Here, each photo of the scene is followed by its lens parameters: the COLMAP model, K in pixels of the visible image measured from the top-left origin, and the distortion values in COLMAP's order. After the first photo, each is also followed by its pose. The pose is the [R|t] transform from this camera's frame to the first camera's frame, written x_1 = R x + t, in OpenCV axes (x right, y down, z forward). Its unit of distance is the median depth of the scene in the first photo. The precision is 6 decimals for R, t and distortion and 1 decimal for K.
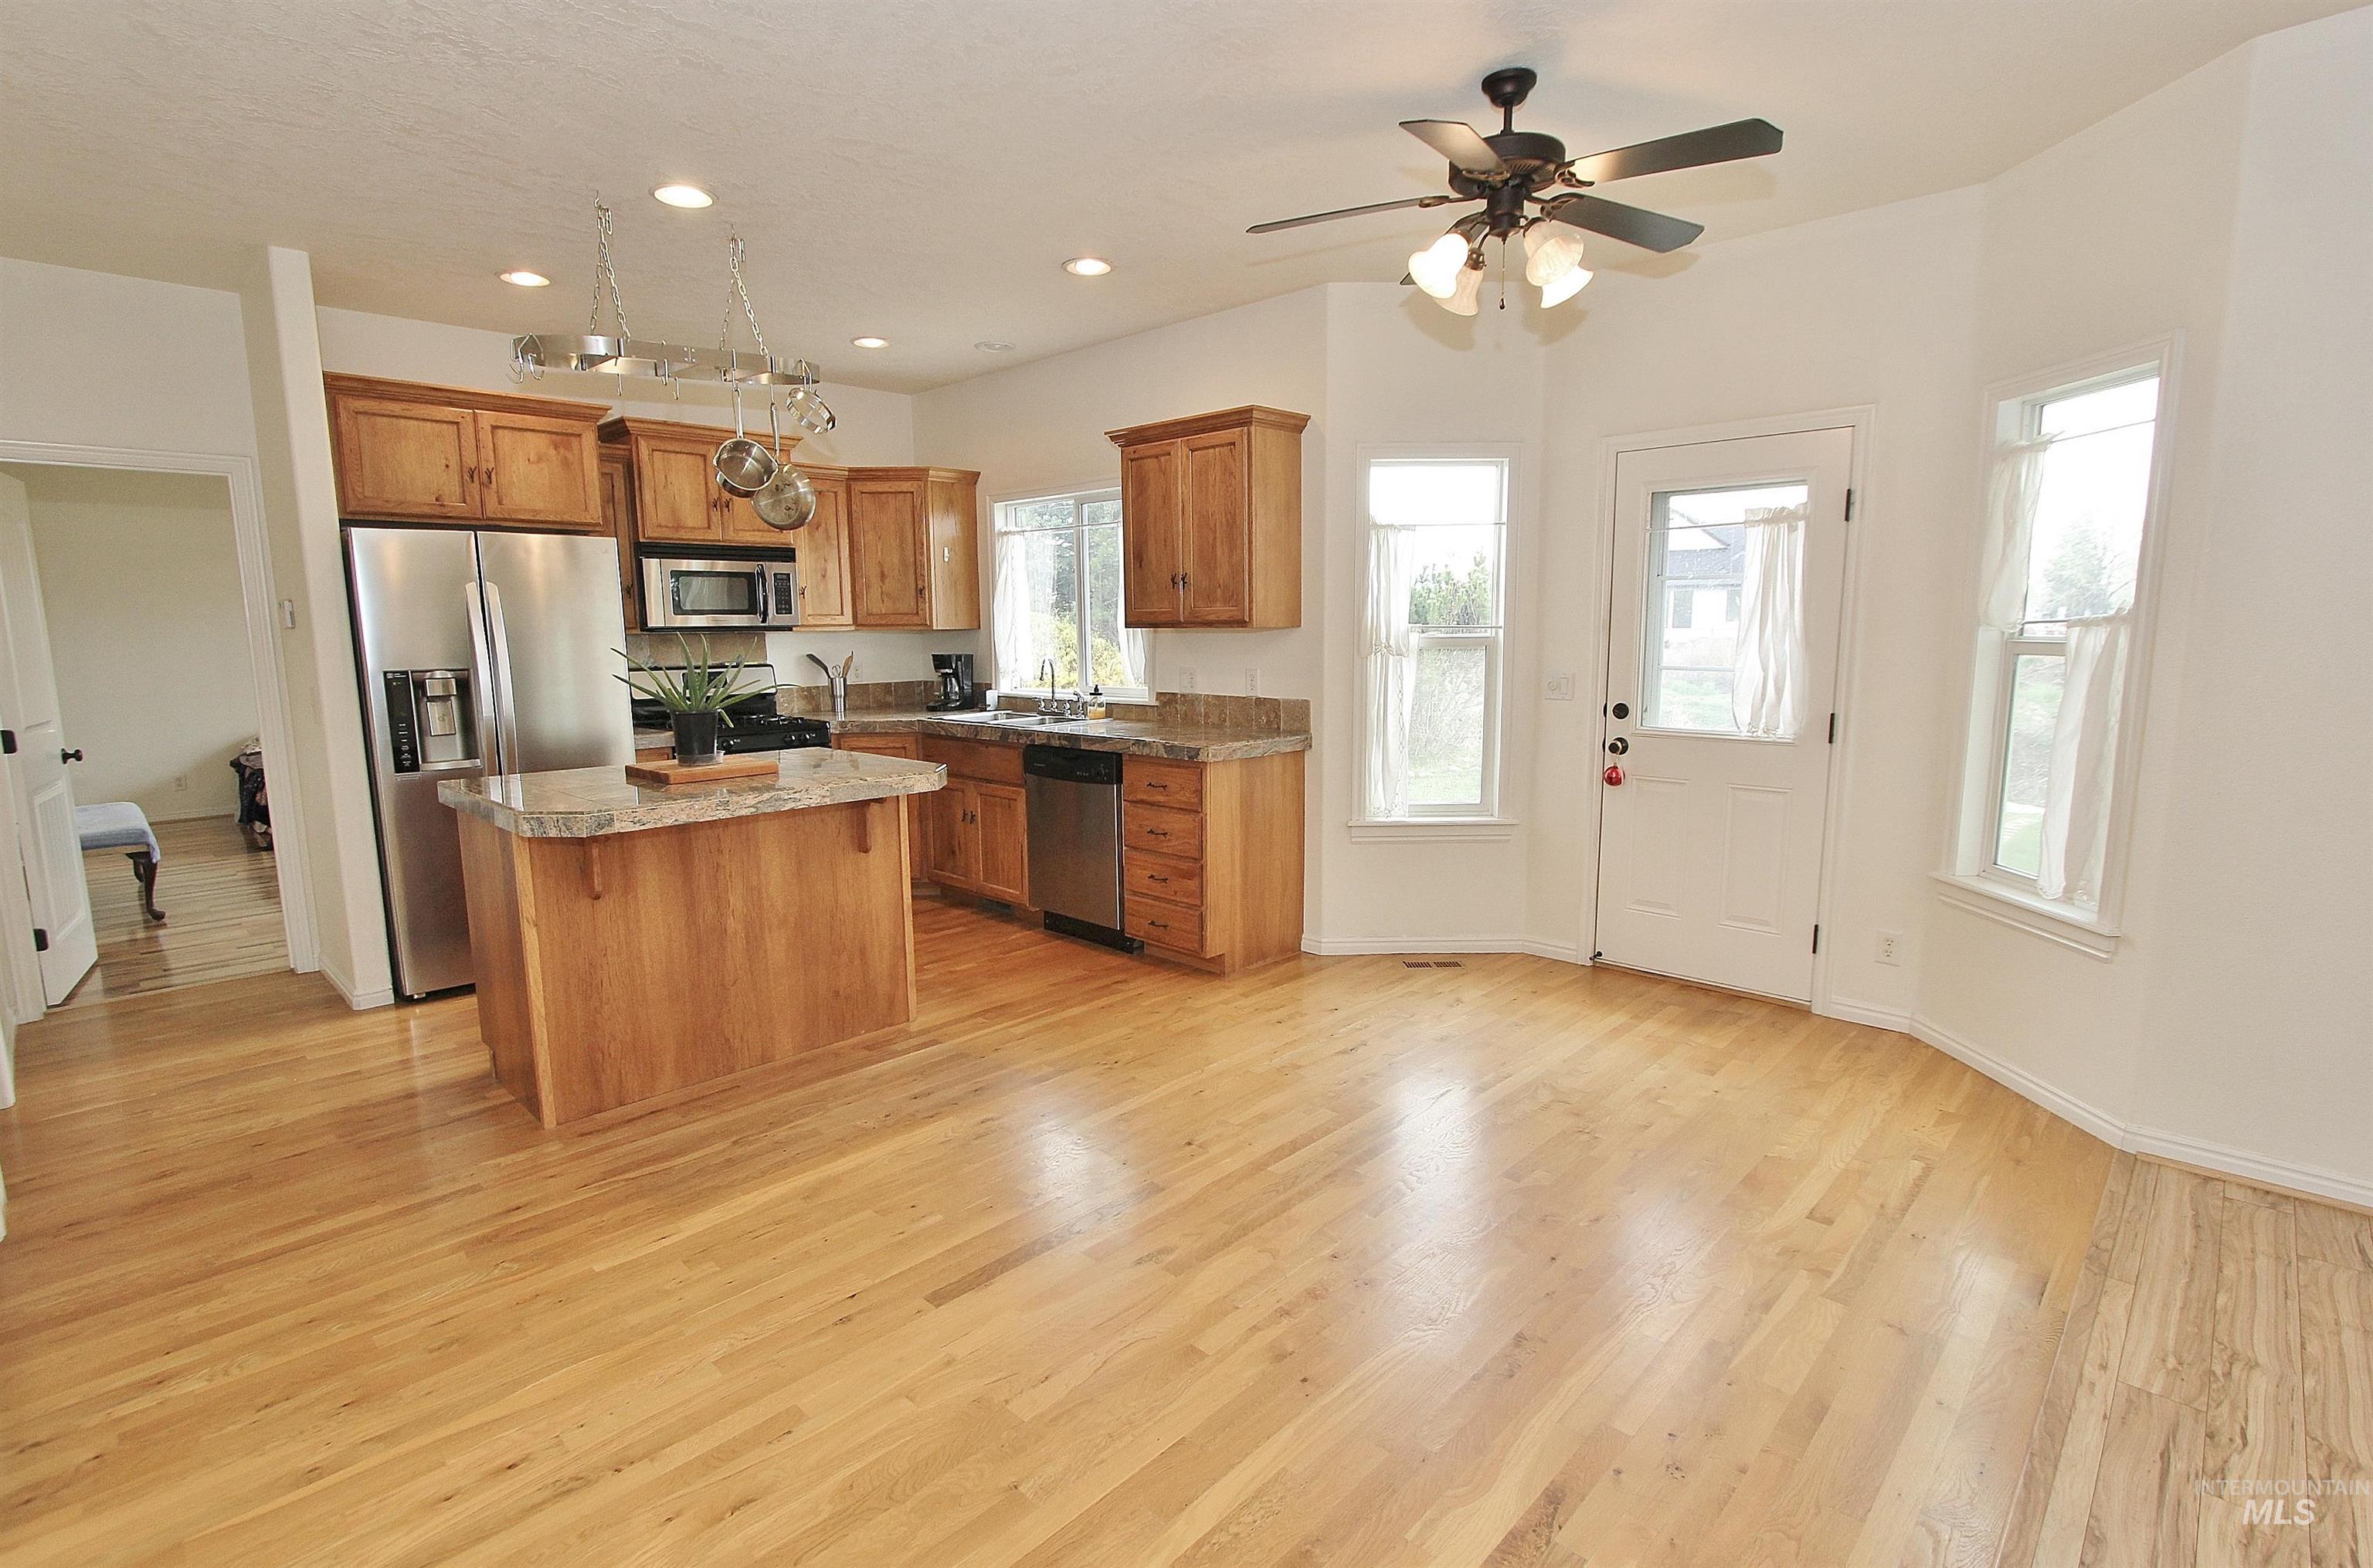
lens RADIAL K [[1111.7, 0, 1177.2], [0, 1111.7, 788.1], [0, 0, 1]] dist [-0.016273, 0.000052]
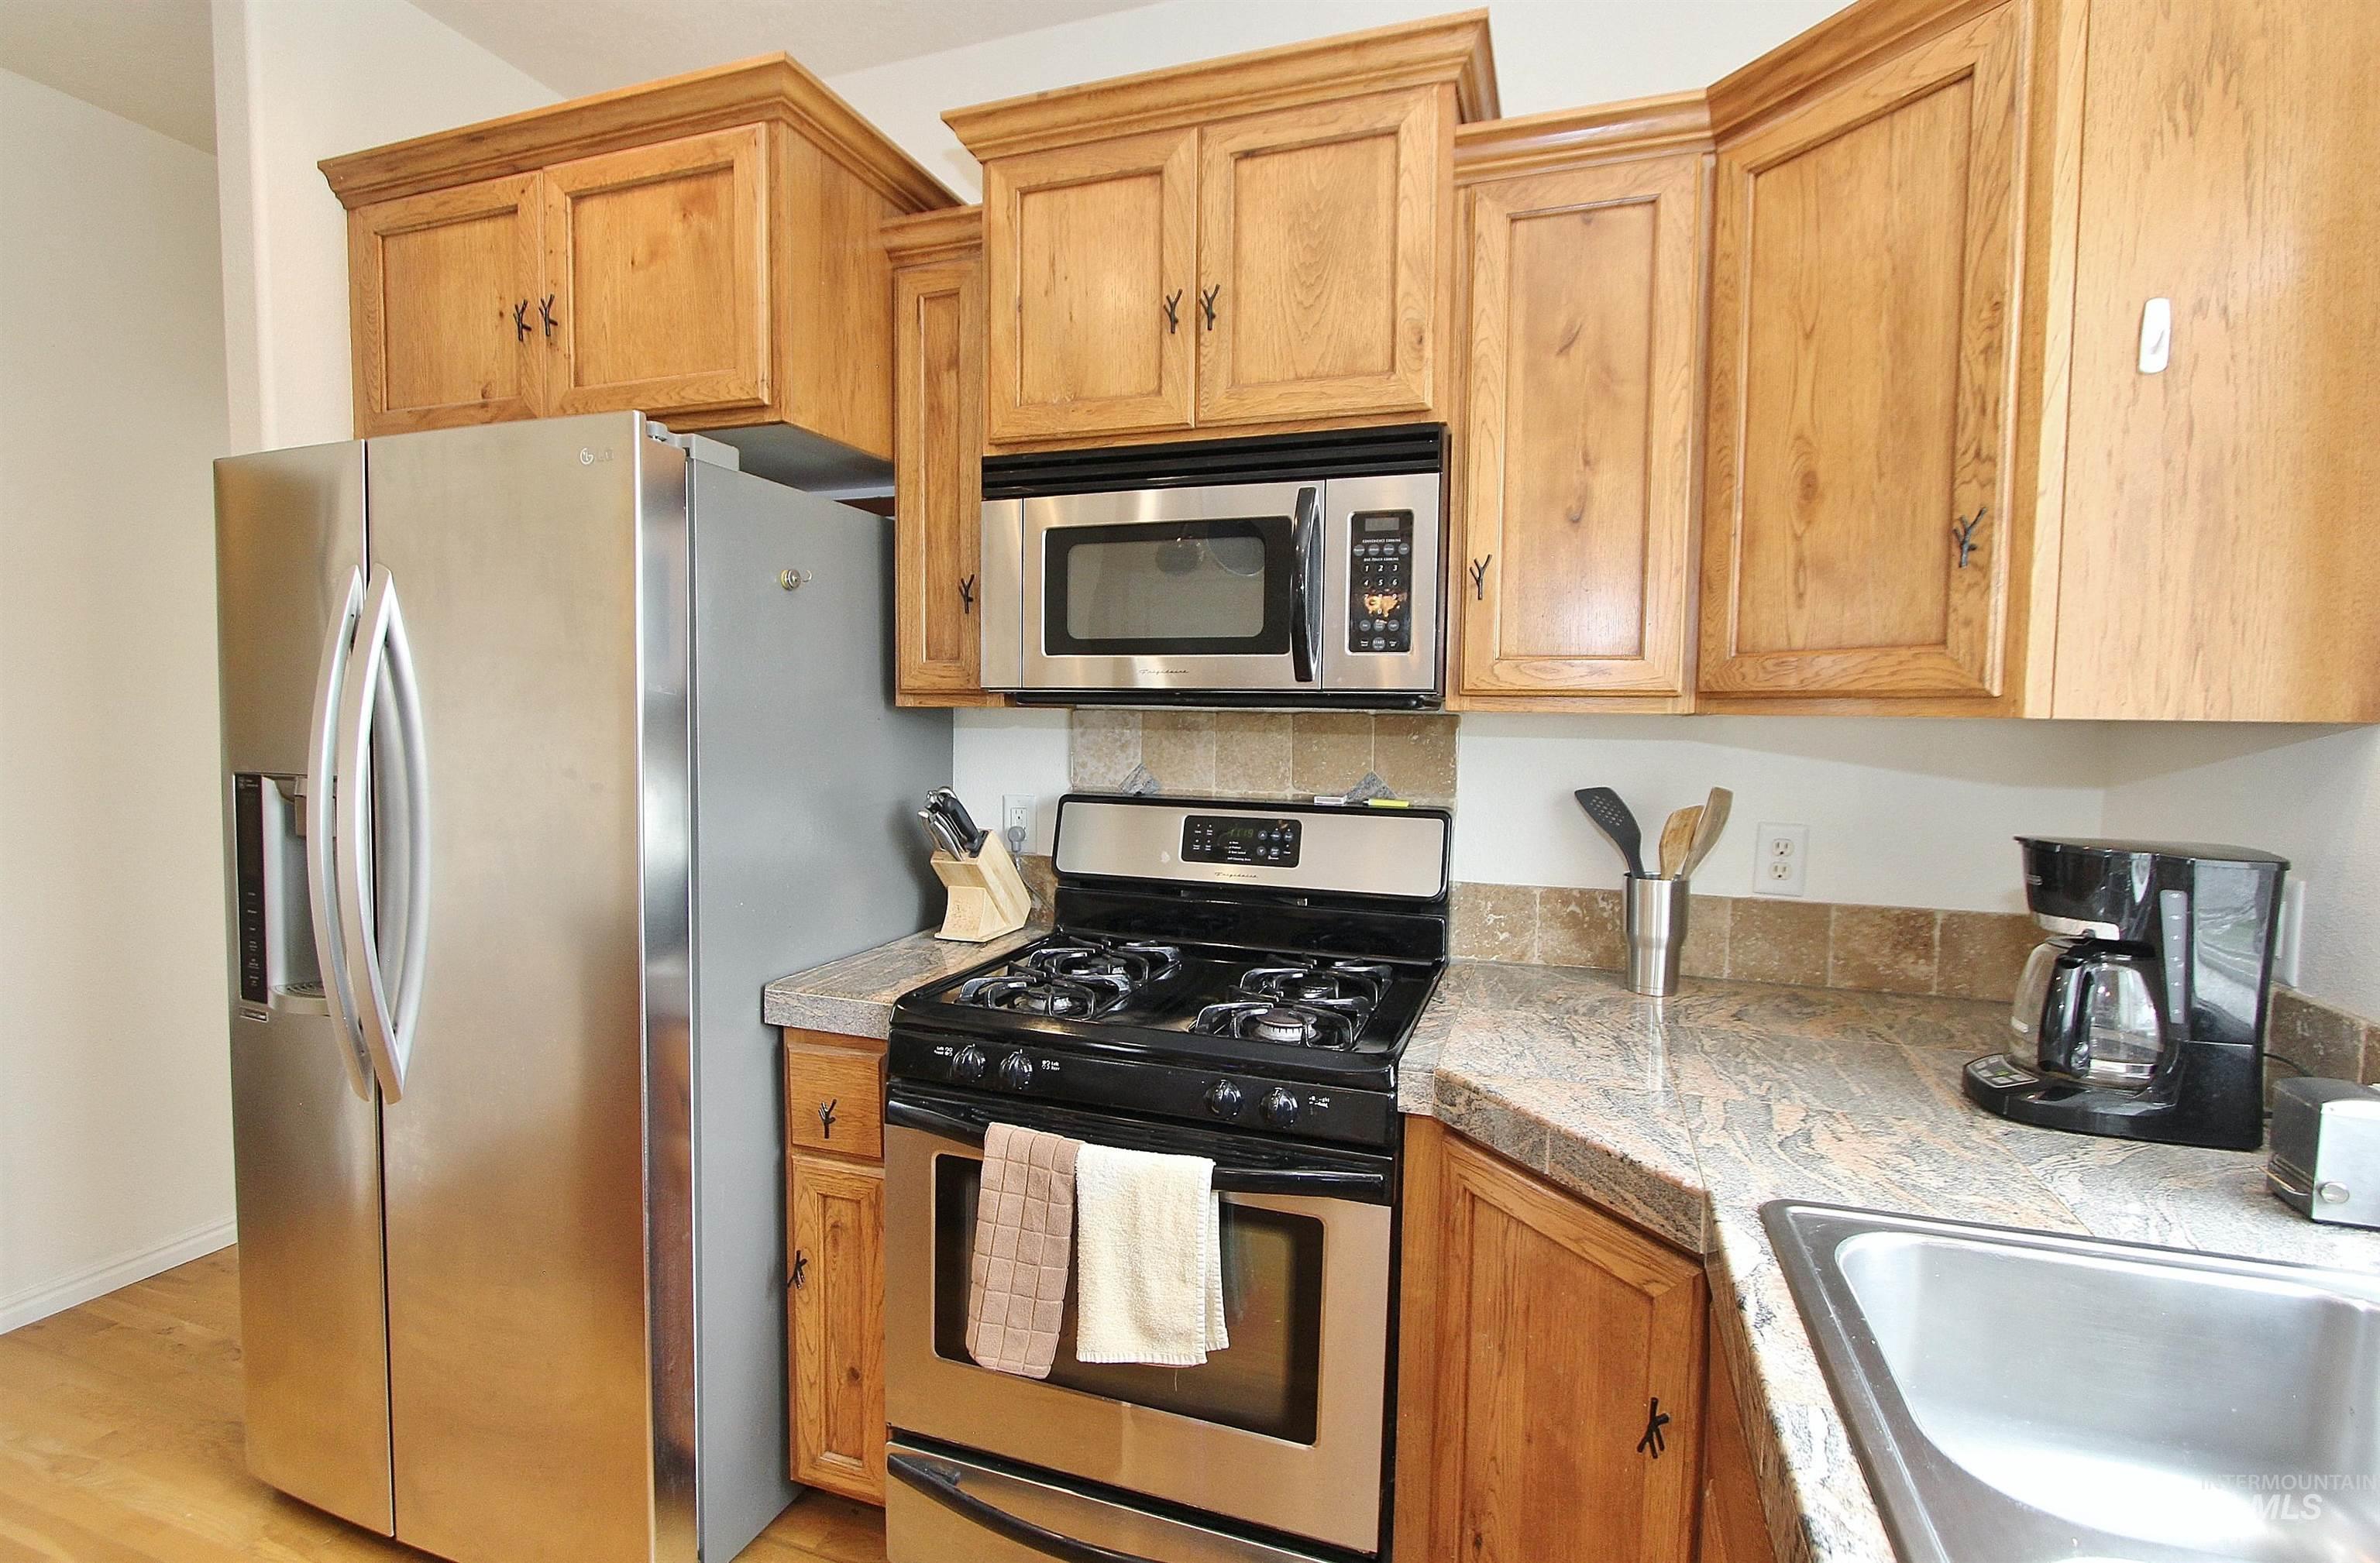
lens RADIAL K [[1121.9, 0, 1187.5], [0, 1121.9, 784.3], [0, 0, 1]] dist [-0.010758, 0.000131]
pose [[0.421582, 0.073644, -0.903795, -0.126598], [-0.147770, 0.988953, 0.011654, -0.142296], [0.894669, 0.128641, 0.427807, 1.001606]]
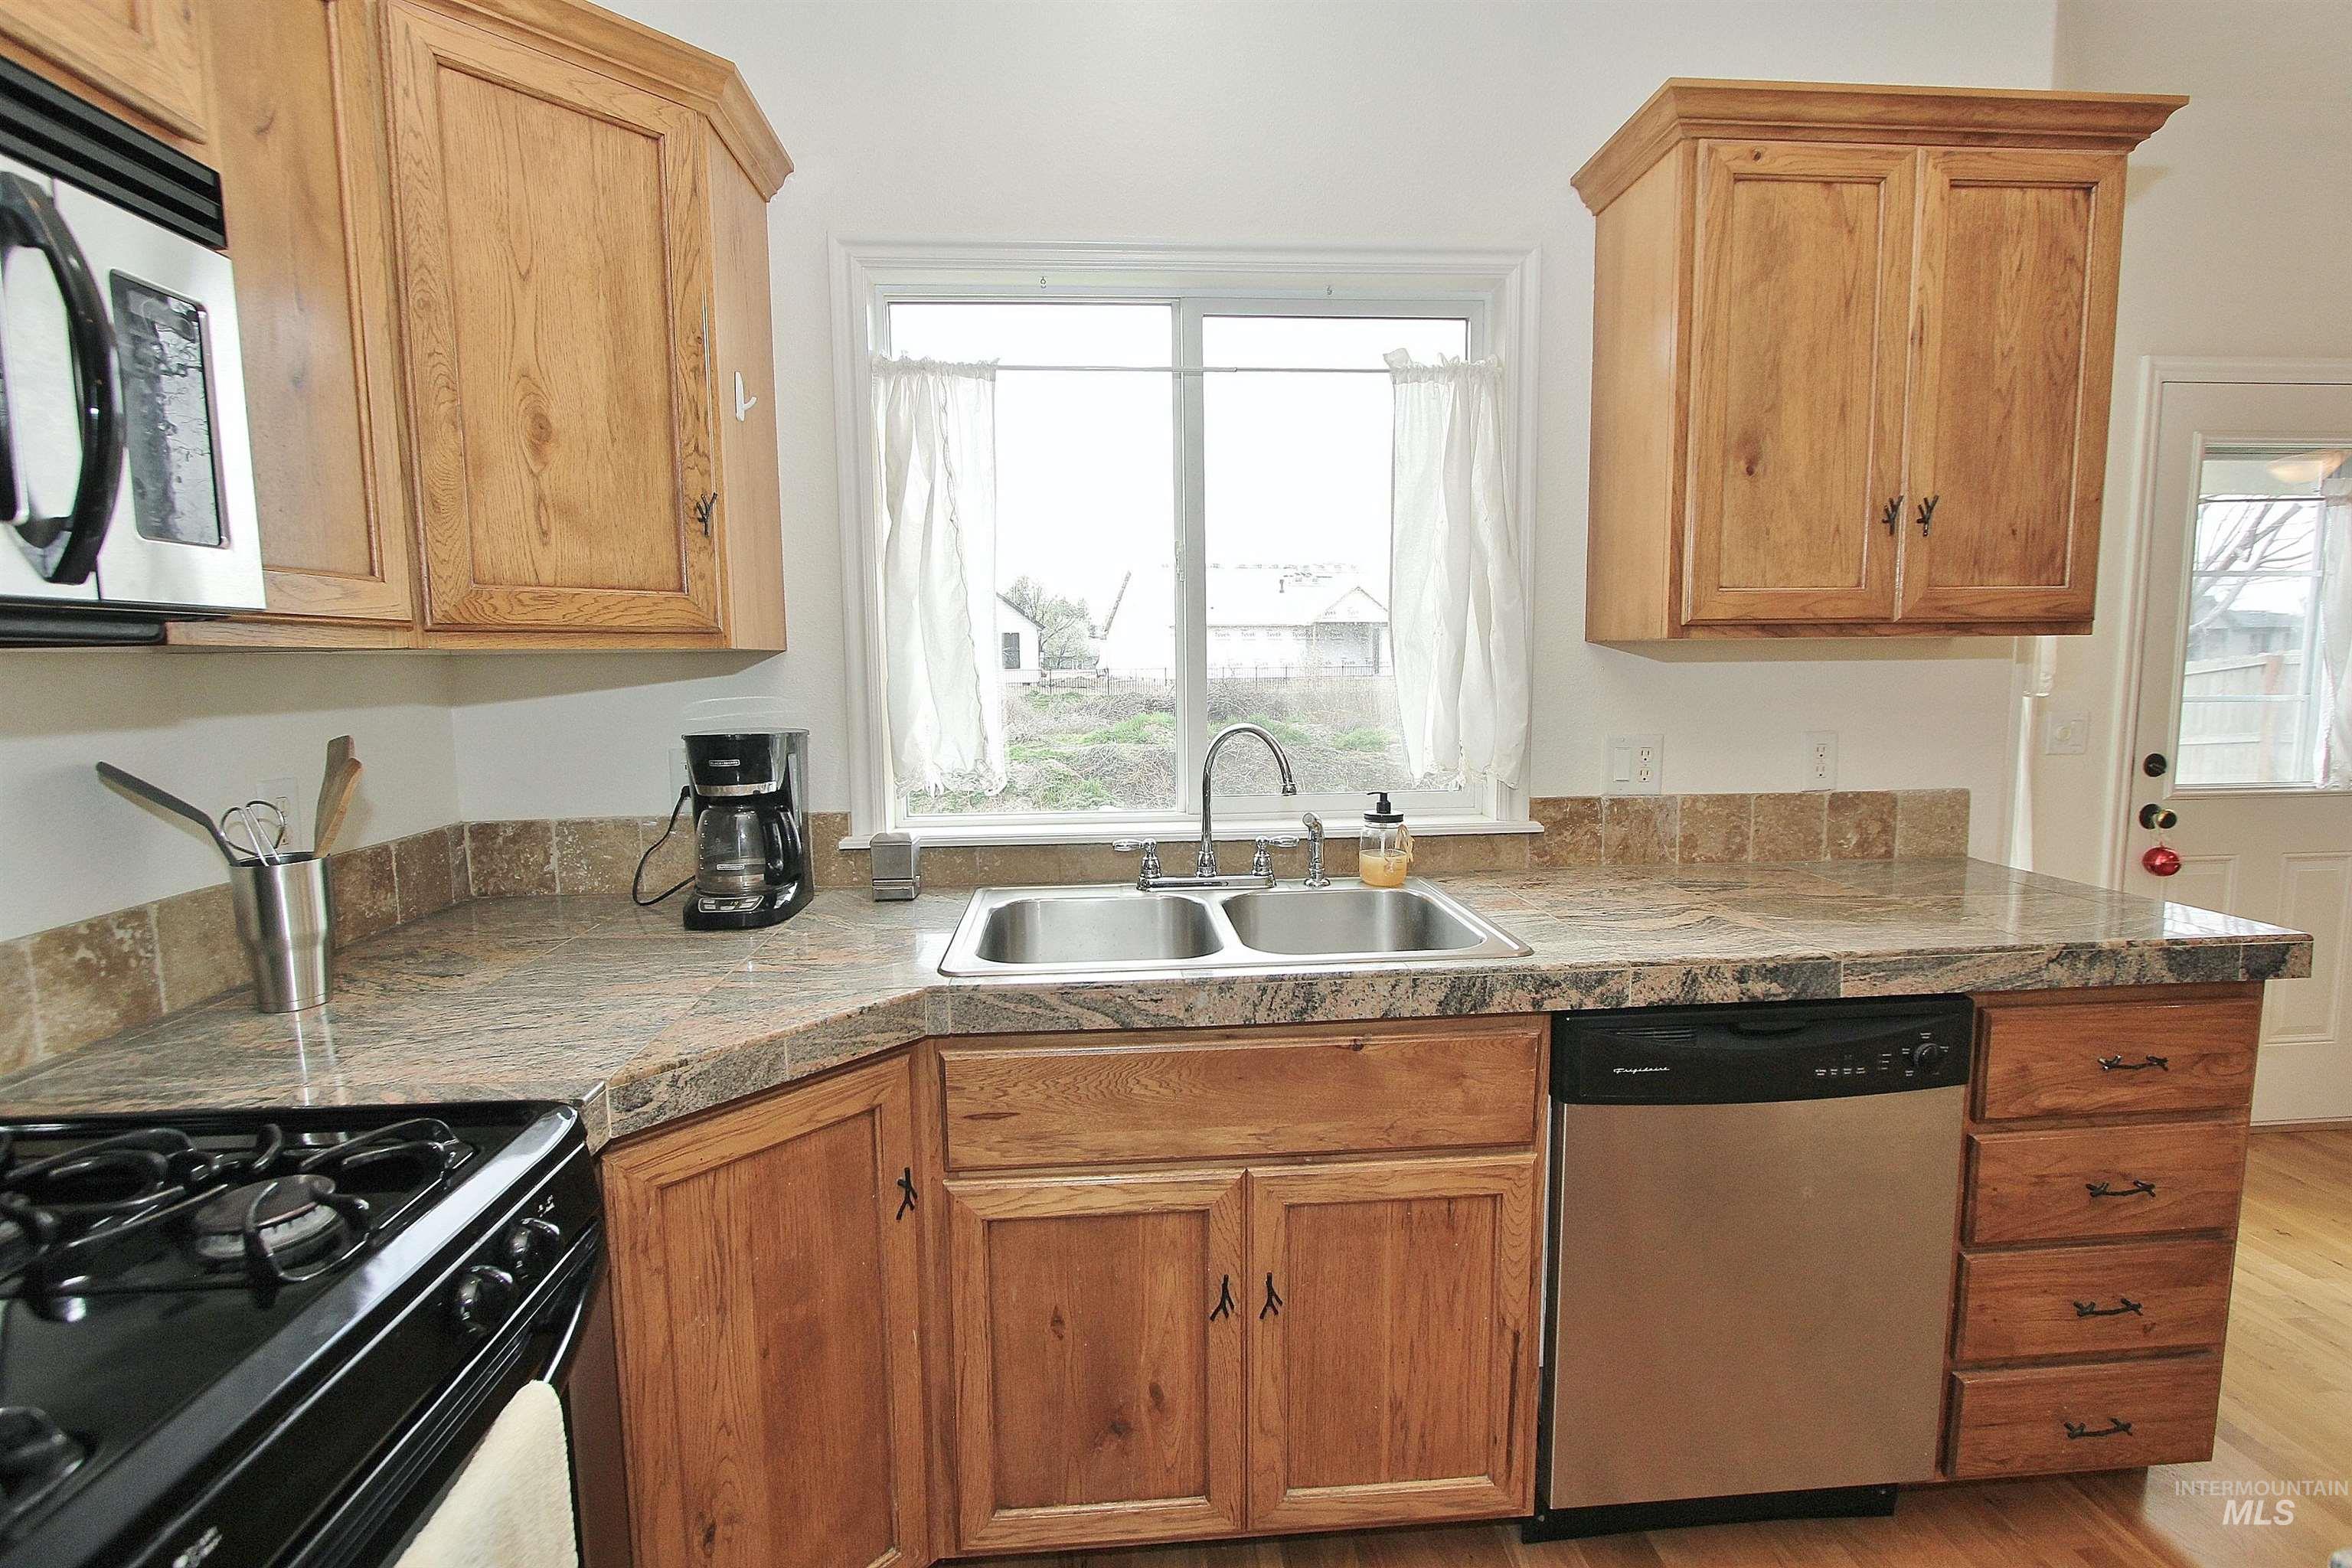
lens RADIAL K [[1076.2, 0, 1178.0], [0, 1076.2, 772.5], [0, 0, 1]] dist [-0.011974, 0.000057]
pose [[0.663962, -0.077720, 0.743716, -0.453339], [0.115074, 0.993356, 0.001074, -0.126124], [-0.738859, 0.084870, 0.668495, 0.943612]]
